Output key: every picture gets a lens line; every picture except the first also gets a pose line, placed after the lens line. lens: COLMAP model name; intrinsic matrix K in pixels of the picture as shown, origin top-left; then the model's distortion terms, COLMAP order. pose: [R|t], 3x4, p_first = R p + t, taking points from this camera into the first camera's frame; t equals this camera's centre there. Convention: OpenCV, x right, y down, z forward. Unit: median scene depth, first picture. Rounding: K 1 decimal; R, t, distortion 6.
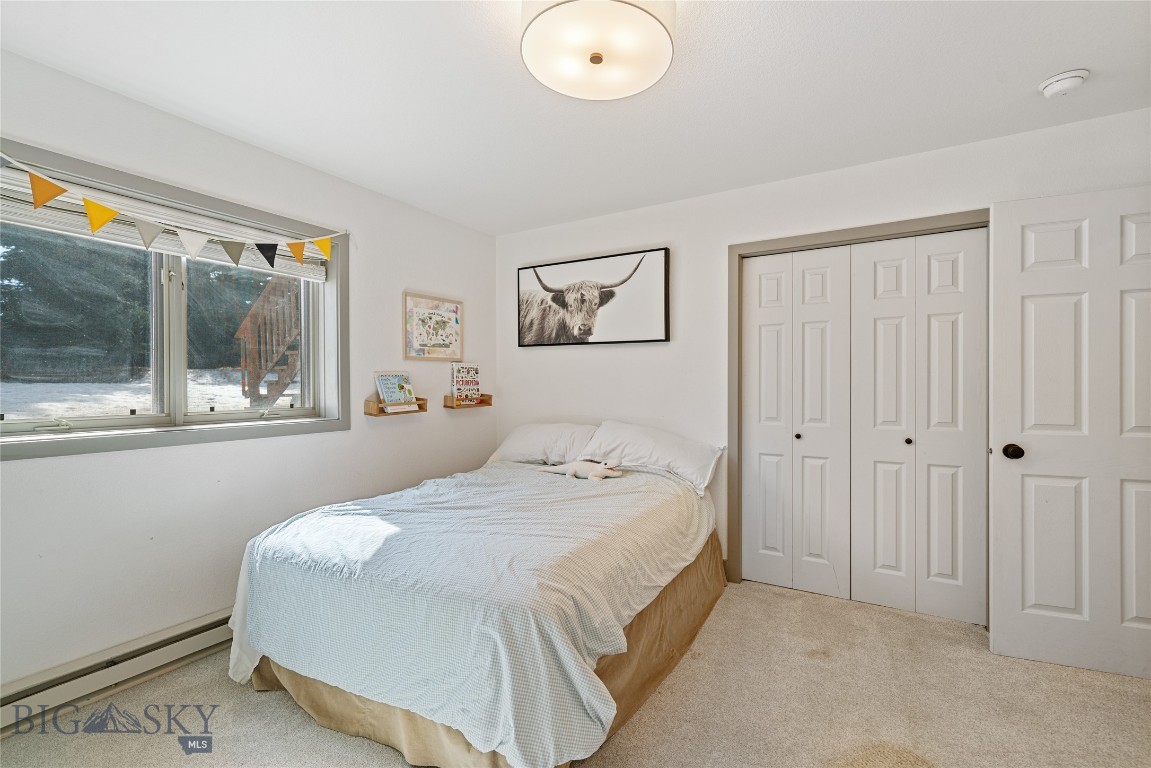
lens RADIAL K [[505.0, 0, 575.5], [0, 505.0, 389.2], [0, 0, 1]] dist [0.005154, -0.000166]
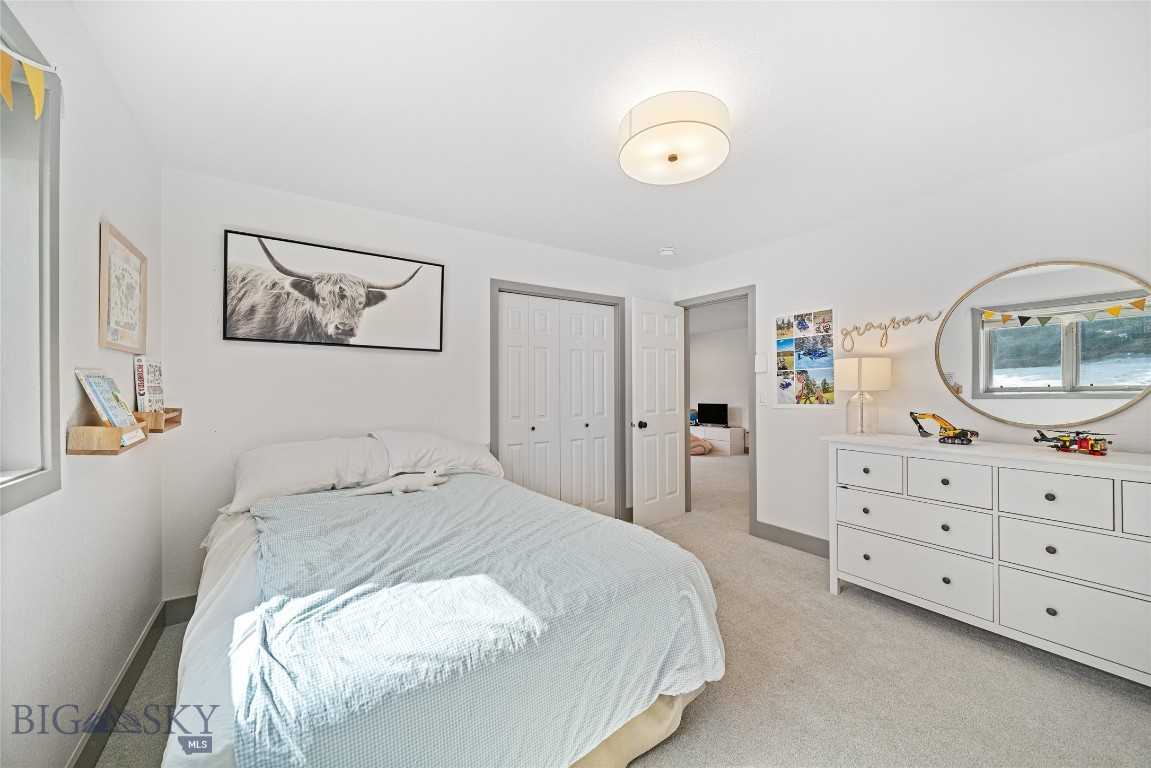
lens RADIAL K [[438.8, 0, 576.2], [0, 438.8, 389.4], [0, 0, 1]] dist [0.002110, 0.000959]
pose [[0.429010, 0.001474, 0.903299, -0.511973], [0.011332, 0.999911, -0.007013, -0.004058], [-0.903229, 0.013245, 0.428955, 0.320539]]
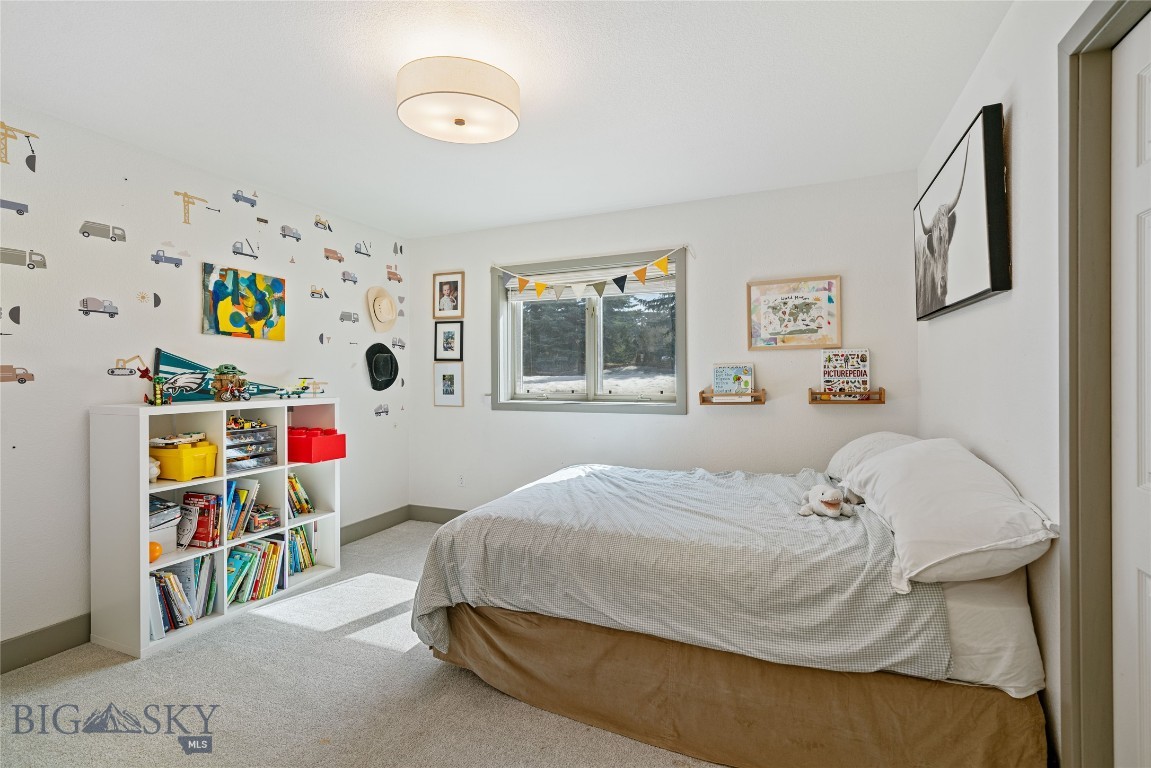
lens RADIAL K [[527.7, 0, 582.3], [0, 527.7, 377.6], [0, 0, 1]] dist [0.002818, 0.000127]
pose [[0.139027, 0.006002, -0.990270, 0.604969], [-0.007323, 0.999961, 0.005032, -0.007904], [0.990262, 0.006553, 0.139065, 0.496780]]
